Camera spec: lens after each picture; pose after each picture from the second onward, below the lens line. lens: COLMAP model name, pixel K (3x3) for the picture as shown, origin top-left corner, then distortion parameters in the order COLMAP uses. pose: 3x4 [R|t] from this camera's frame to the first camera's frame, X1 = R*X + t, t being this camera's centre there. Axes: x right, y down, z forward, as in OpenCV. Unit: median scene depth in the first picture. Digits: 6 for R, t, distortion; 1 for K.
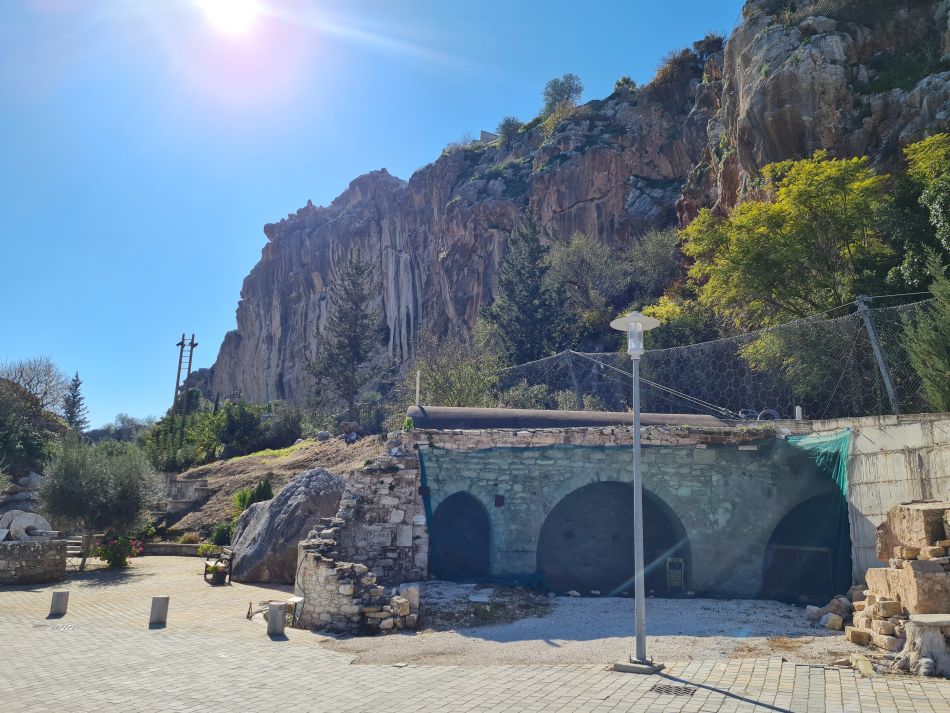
lens RADIAL K [[707.4, 0, 476.3], [0, 707.4, 357.2], [0, 0, 1]] dist [0.054727, -0.033385]
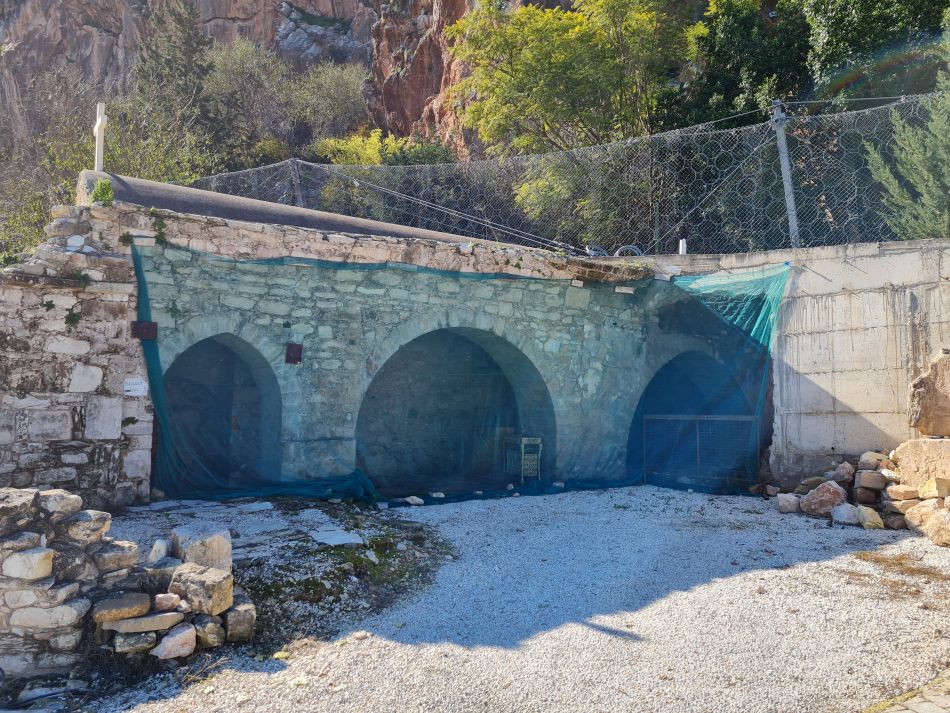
lens RADIAL K [[707.4, 0, 477.6], [0, 707.4, 357.3], [0, 0, 1]] dist [0.054727, -0.033385]
pose [[0.848737, 0.019821, 0.528444, -0.139069], [-0.105218, 0.985647, 0.132022, 0.116448], [-0.518242, -0.167654, 0.838640, 0.454772]]
